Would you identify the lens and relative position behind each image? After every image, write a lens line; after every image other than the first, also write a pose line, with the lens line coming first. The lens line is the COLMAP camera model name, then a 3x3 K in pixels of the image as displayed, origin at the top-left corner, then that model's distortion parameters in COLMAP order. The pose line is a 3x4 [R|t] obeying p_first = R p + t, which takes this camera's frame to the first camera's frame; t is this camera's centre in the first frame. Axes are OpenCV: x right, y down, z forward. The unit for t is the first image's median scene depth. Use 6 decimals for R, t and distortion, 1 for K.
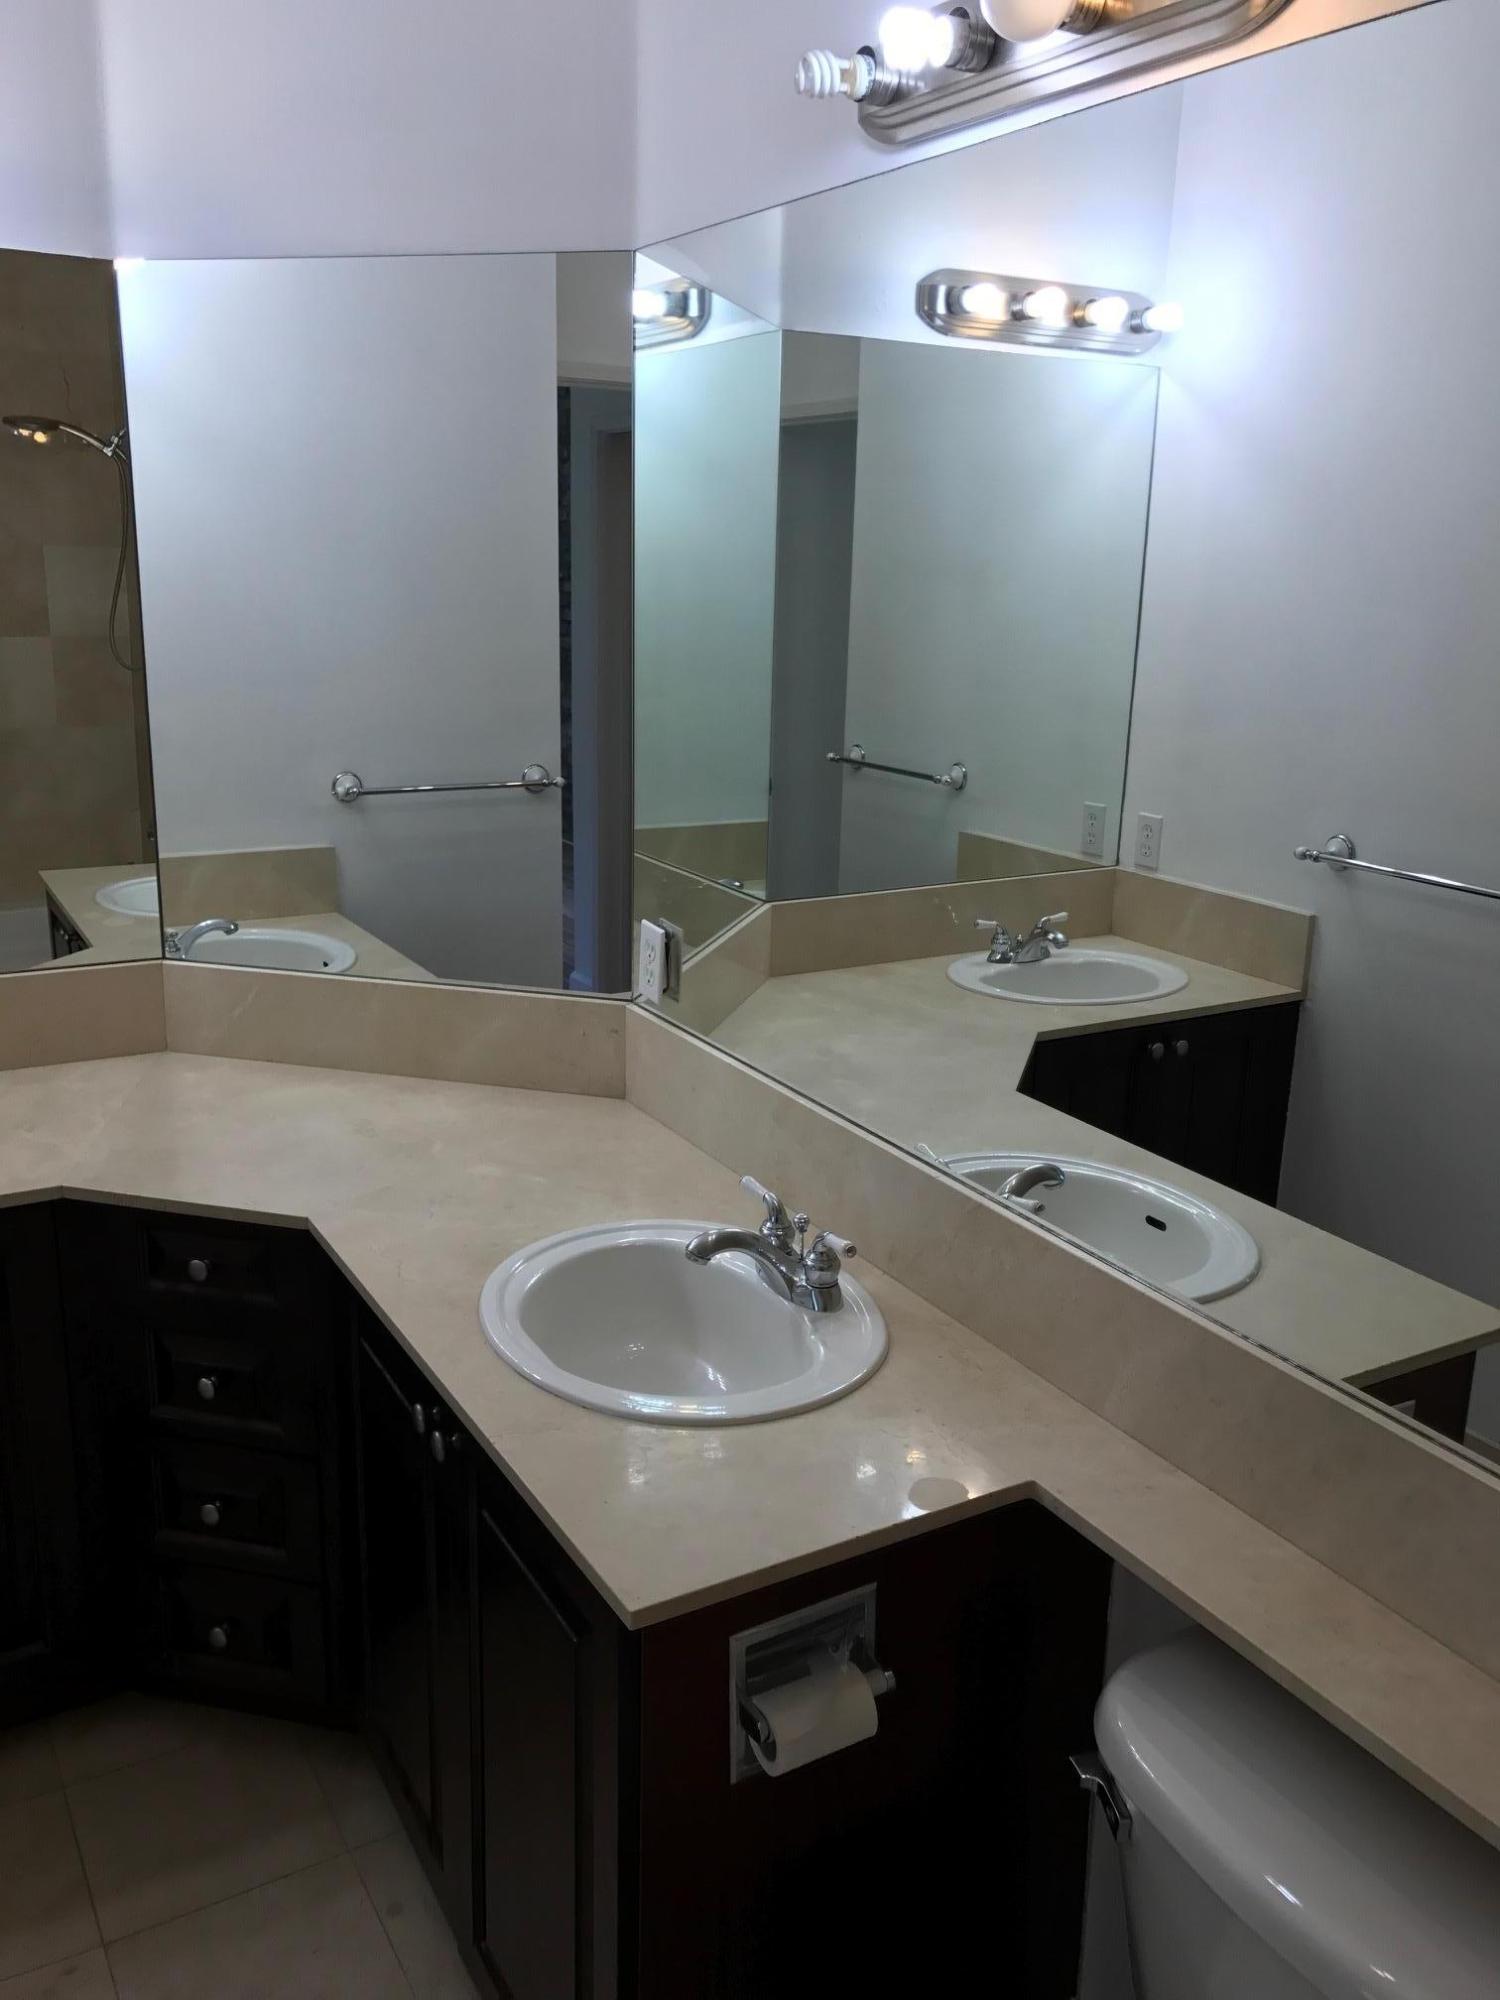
lens RADIAL K [[1663.6, 0, 747.8], [0, 1663.6, 1005.4], [0, 0, 1]] dist [0.057243, -0.006253]
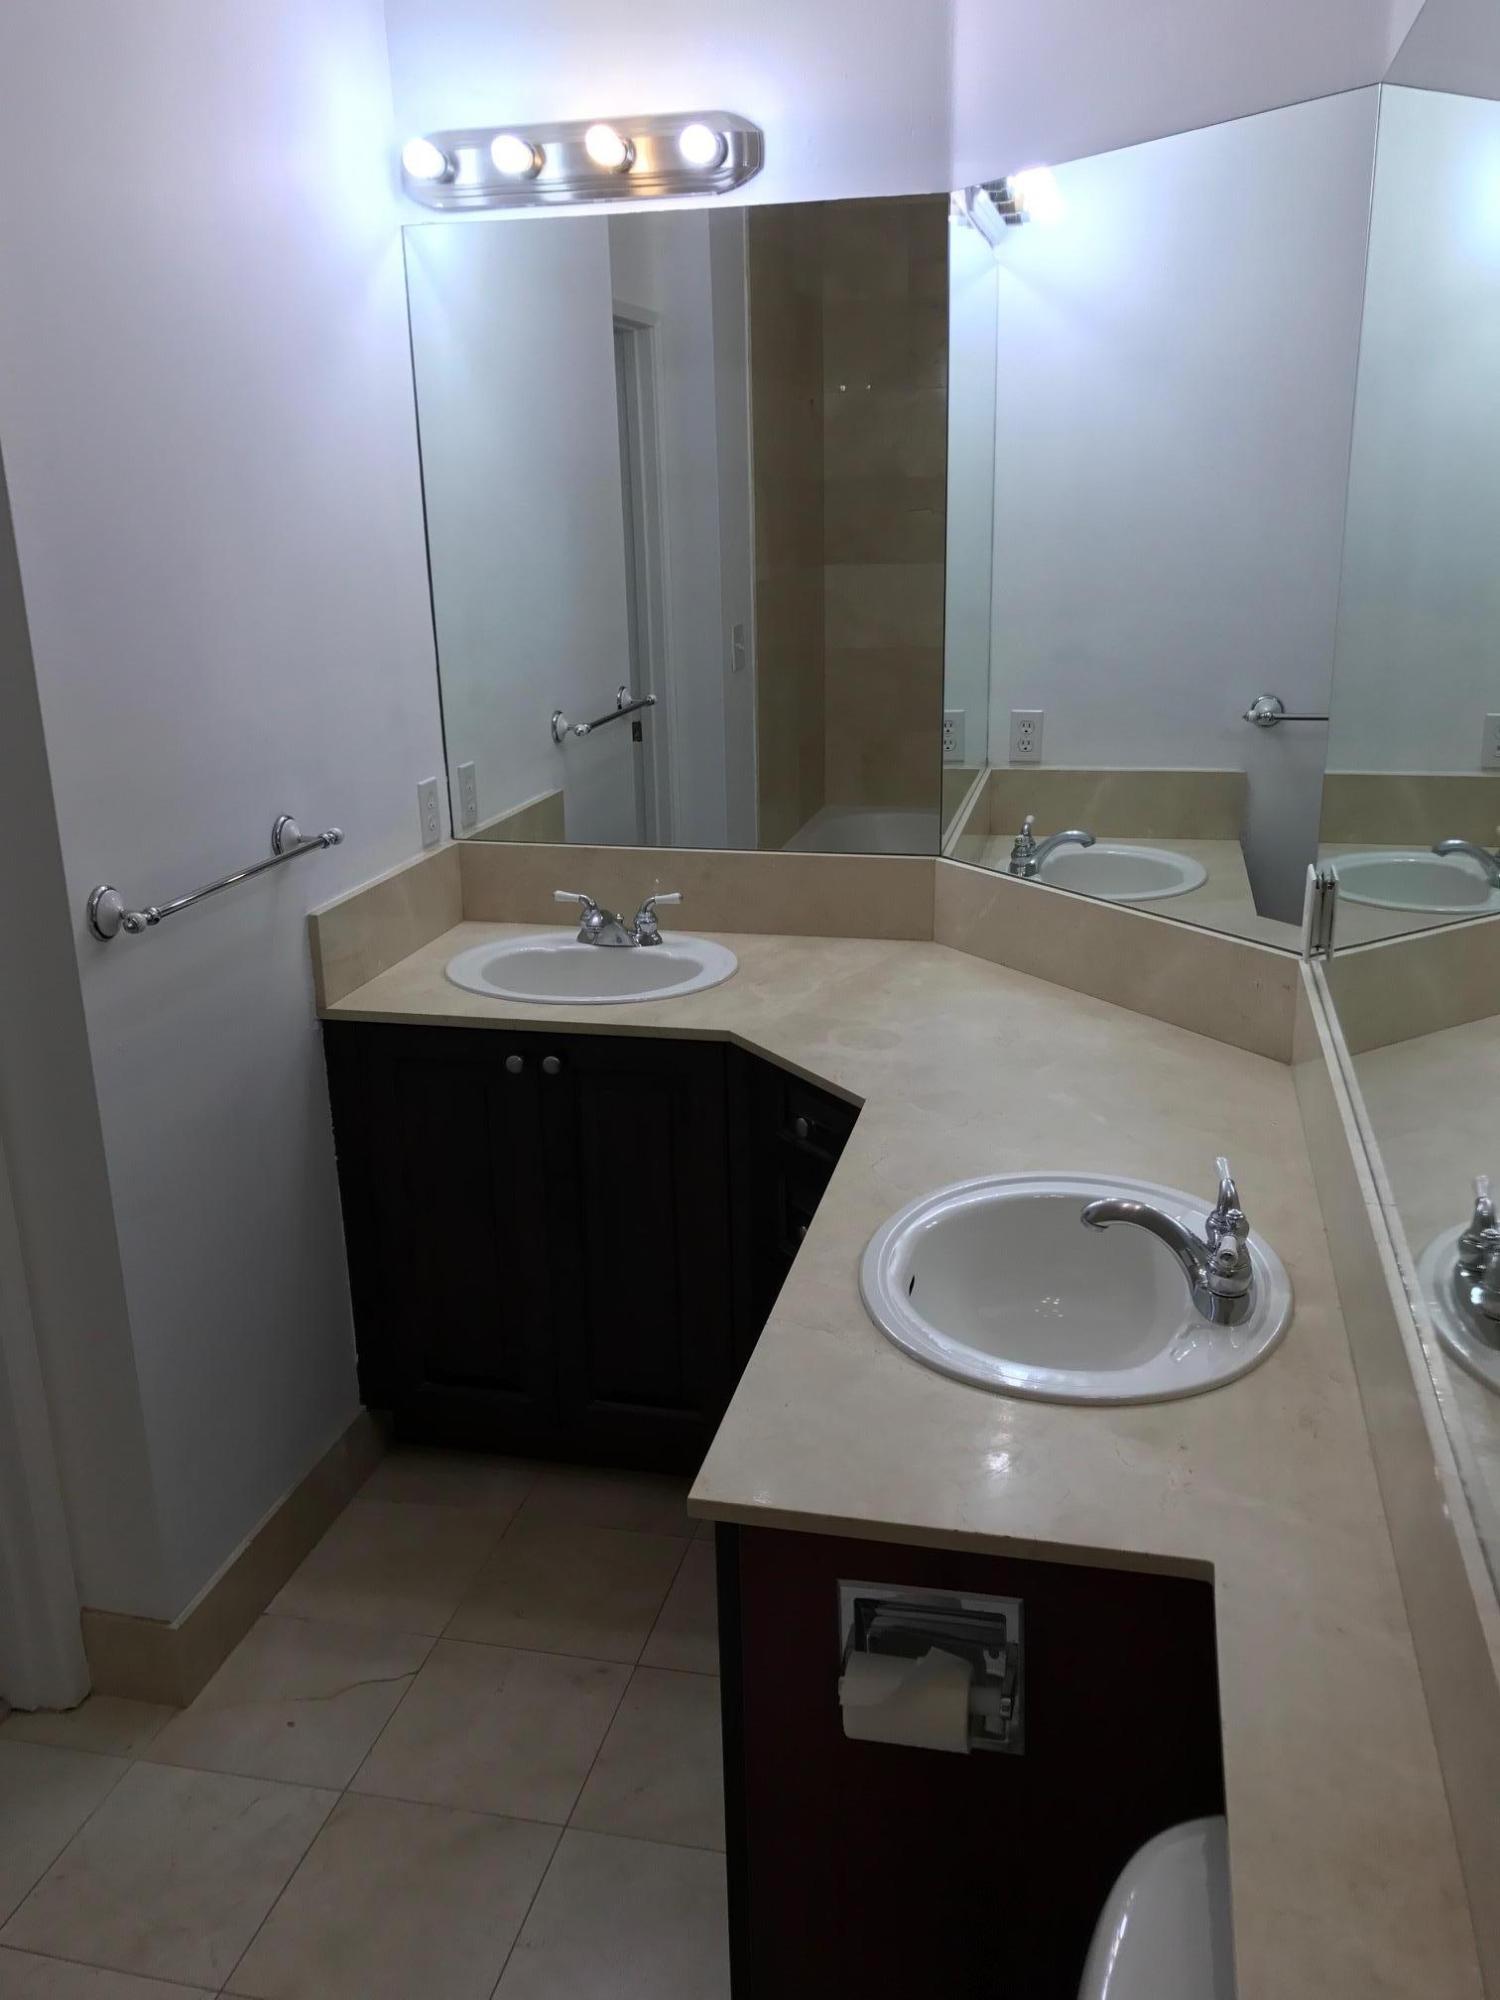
lens RADIAL K [[1663.6, 0, 747.7], [0, 1663.6, 993.9], [0, 0, 1]] dist [0.057243, -0.006253]
pose [[0.723666, 0.167030, -0.669633, 0.305364], [-0.147012, 0.985310, 0.086897, -0.015902], [0.674311, 0.035560, 0.737591, 0.142221]]
